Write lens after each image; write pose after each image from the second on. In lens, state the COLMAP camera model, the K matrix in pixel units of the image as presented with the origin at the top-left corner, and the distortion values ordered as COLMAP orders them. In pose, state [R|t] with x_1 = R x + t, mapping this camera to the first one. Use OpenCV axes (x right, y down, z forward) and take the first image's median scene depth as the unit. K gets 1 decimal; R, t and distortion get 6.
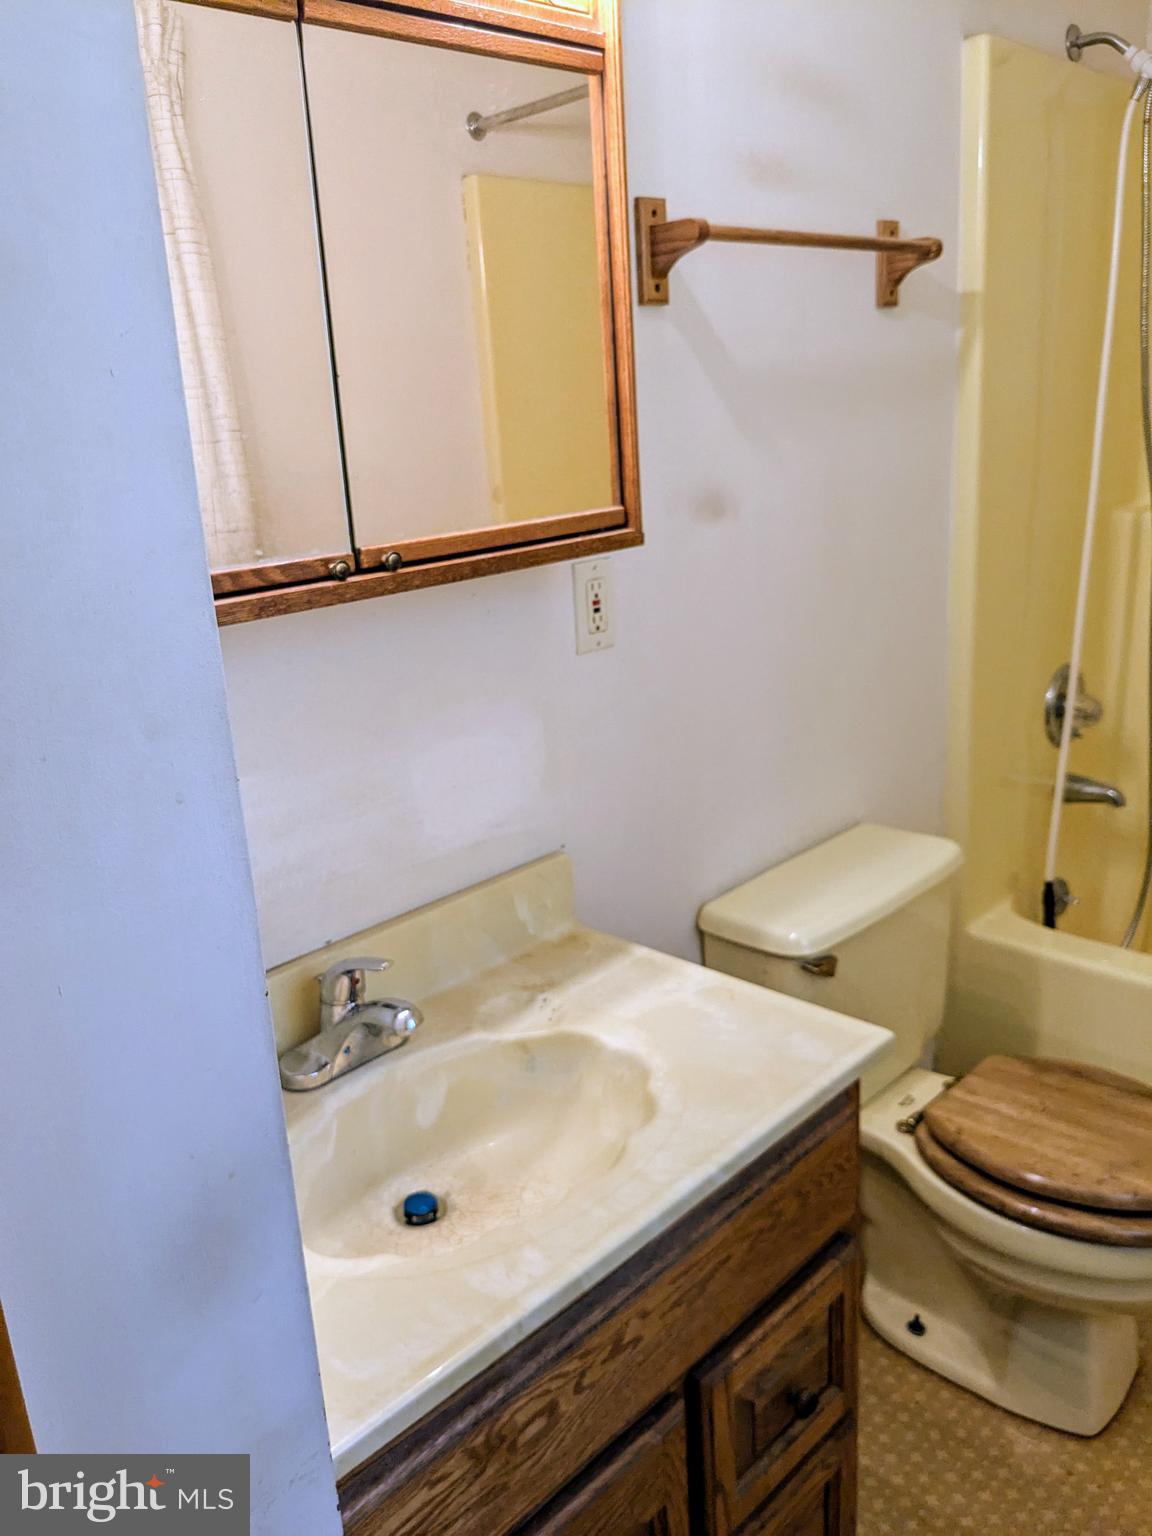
lens RADIAL K [[1228.9, 0, 574.9], [0, 1228.9, 726.8], [0, 0, 1]] dist [-0.011332, -0.011100]
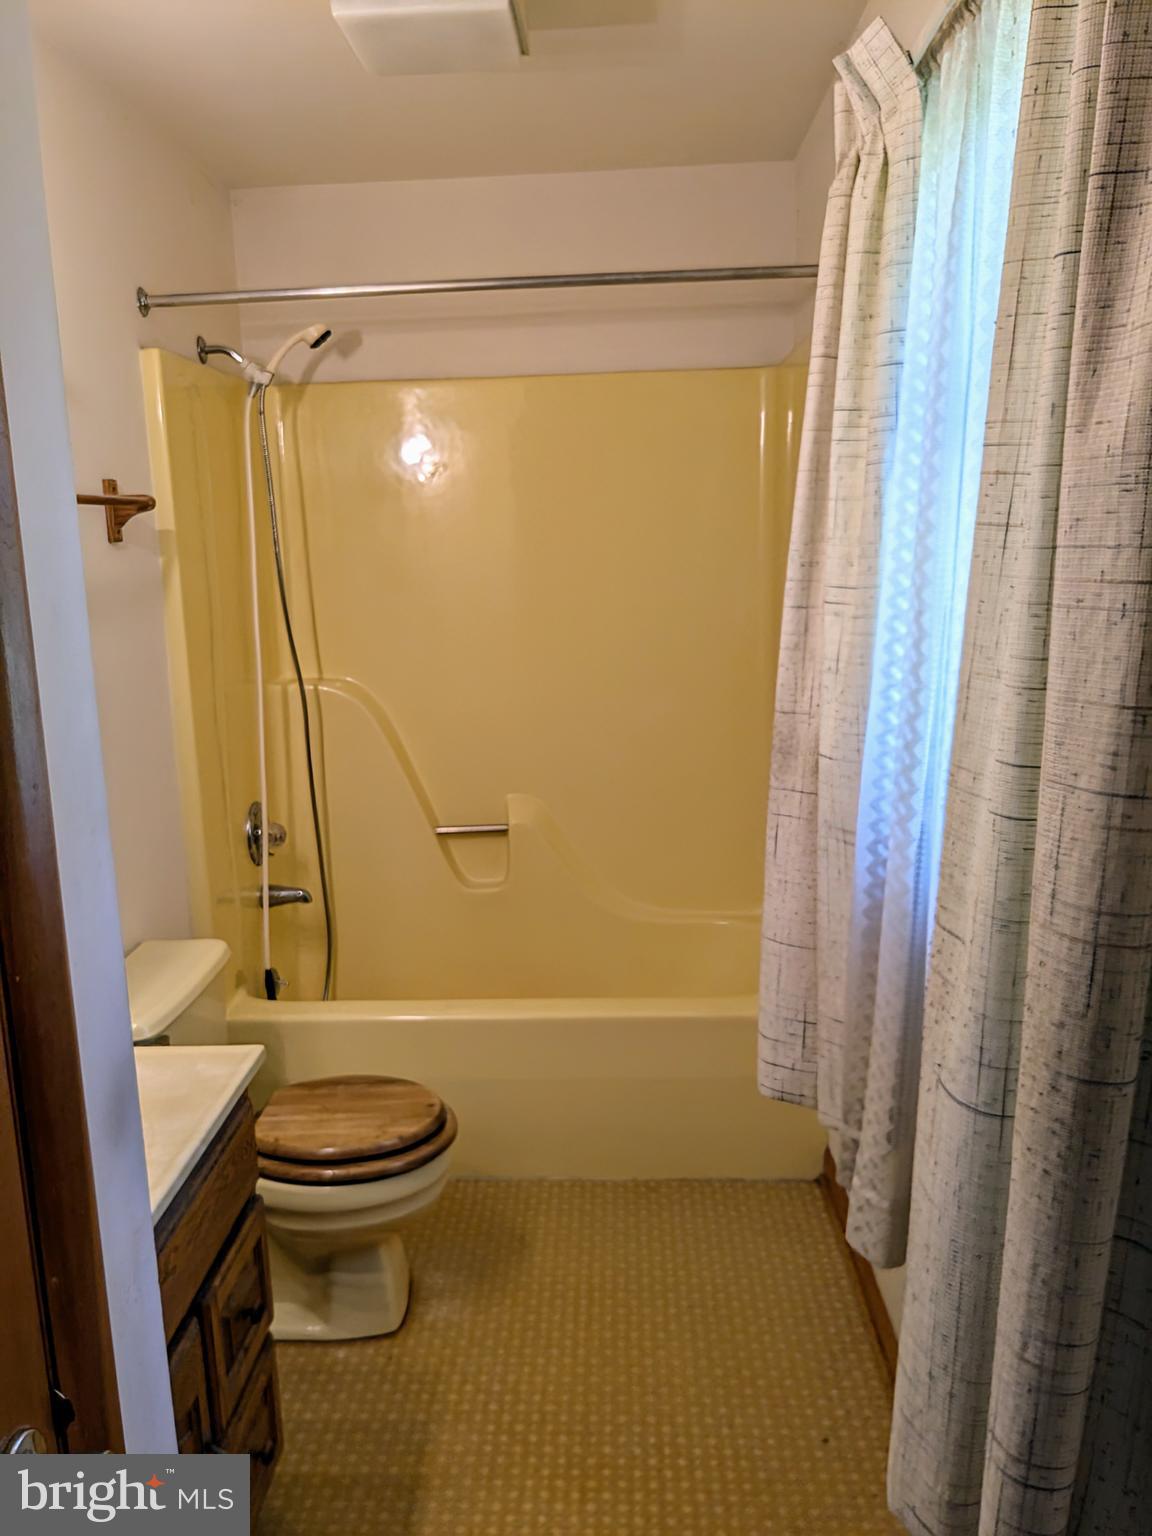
lens RADIAL K [[1228.9, 0, 574.9], [0, 1228.9, 726.8], [0, 0, 1]] dist [-0.011332, -0.011100]
pose [[0.737578, -0.072199, 0.671391, -0.287307], [0.163506, 0.983776, -0.073834, 0.029220], [-0.655167, 0.164235, 0.737416, -0.265041]]
